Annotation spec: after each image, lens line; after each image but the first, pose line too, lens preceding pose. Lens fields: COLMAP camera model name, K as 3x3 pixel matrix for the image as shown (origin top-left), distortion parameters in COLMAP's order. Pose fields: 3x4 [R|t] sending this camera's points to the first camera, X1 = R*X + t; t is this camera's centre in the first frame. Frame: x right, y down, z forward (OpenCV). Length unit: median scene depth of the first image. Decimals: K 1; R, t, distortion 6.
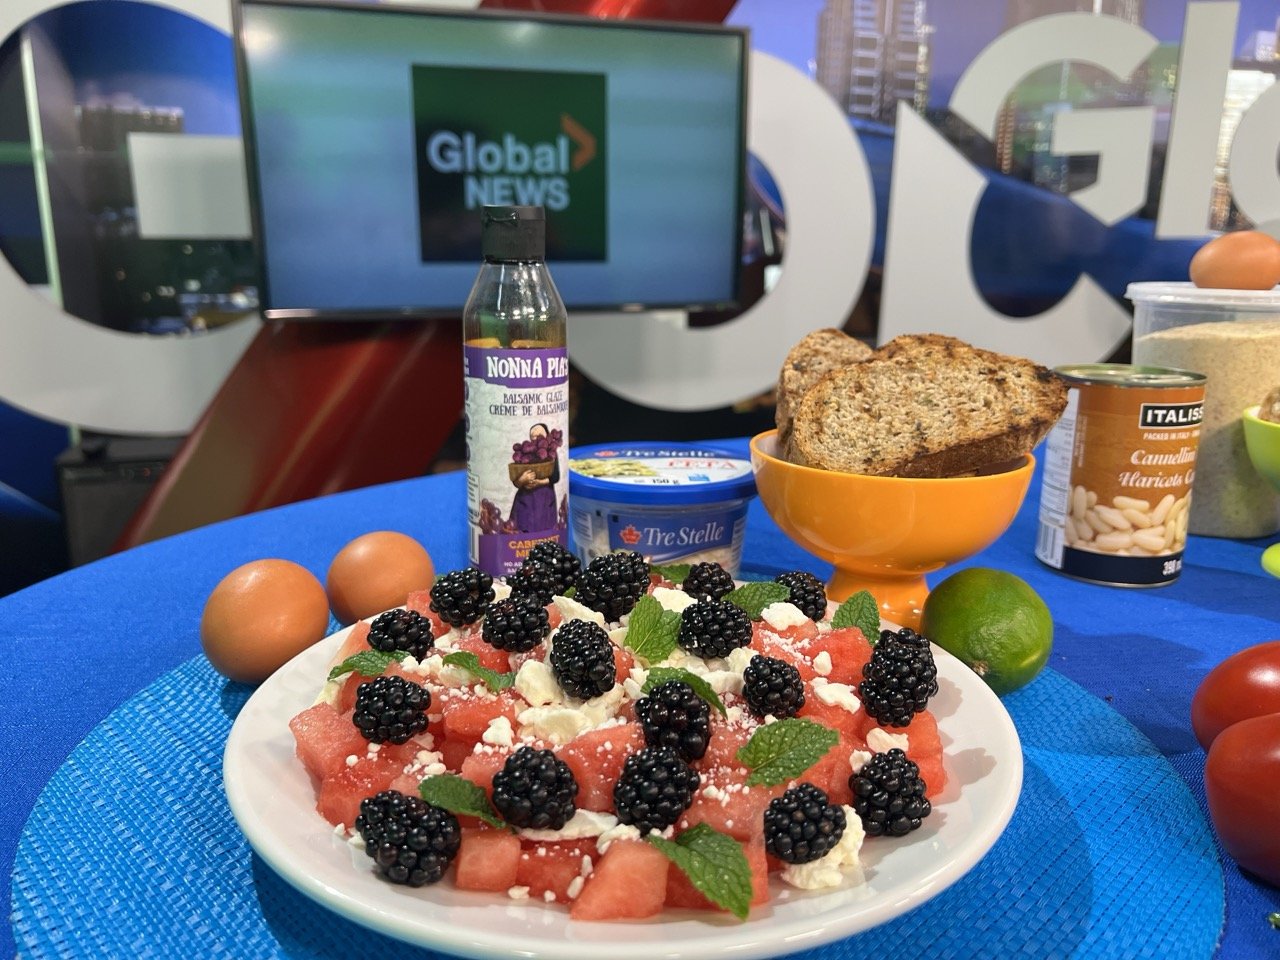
lens RADIAL K [[999.7, 0, 637.6], [0, 999.7, 481.1], [0, 0, 1]] dist [0.032102, -0.024775]
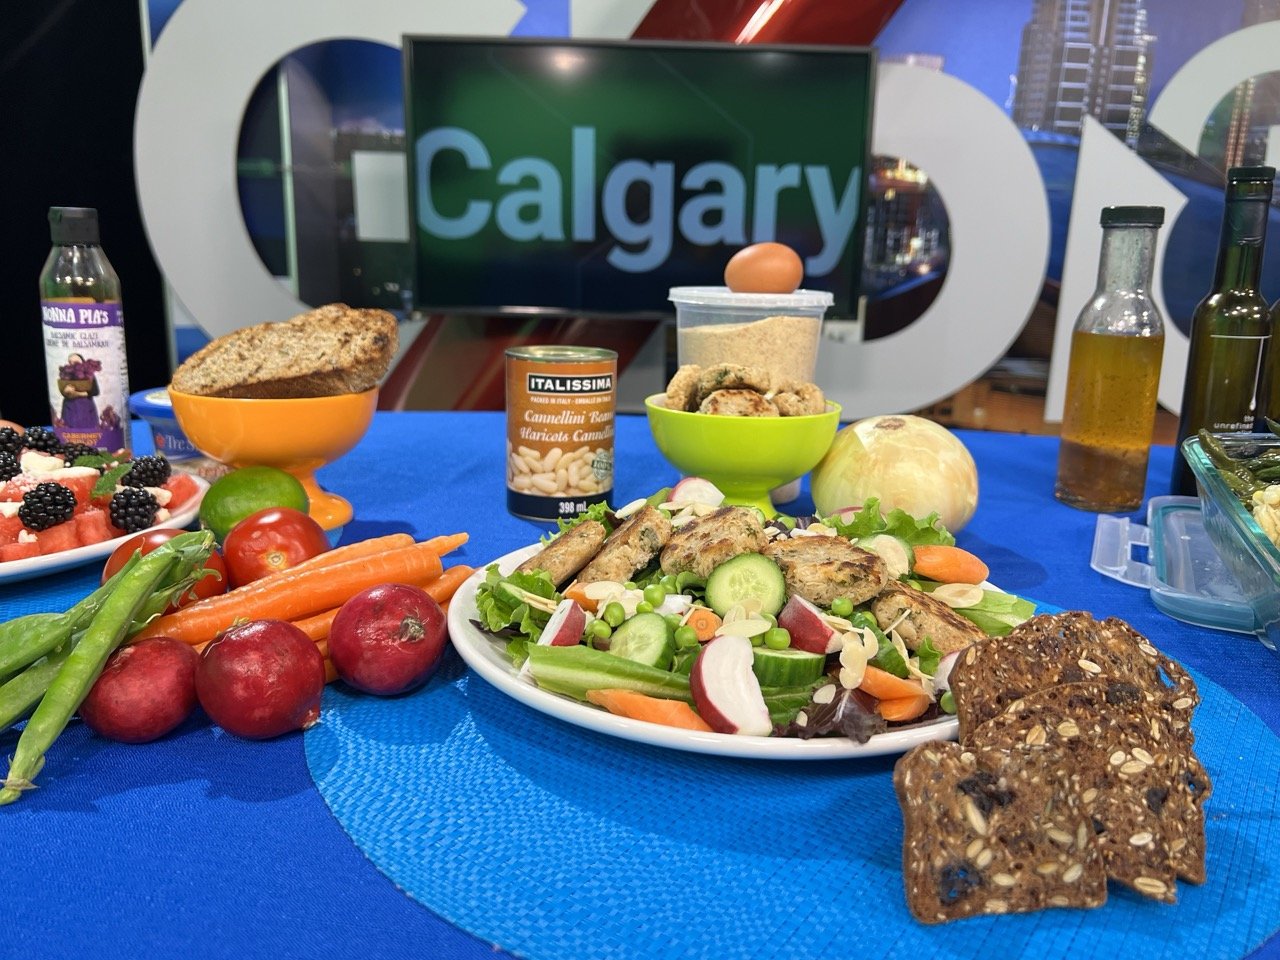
lens RADIAL K [[999.7, 0, 645.2], [0, 999.7, 481.5], [0, 0, 1]] dist [0.032102, -0.024775]
pose [[0.956751, 0.089876, -0.276676, 0.991173], [-0.093270, 0.995640, 0.000894, 0.044367], [0.275550, 0.024950, 0.960963, -0.173078]]
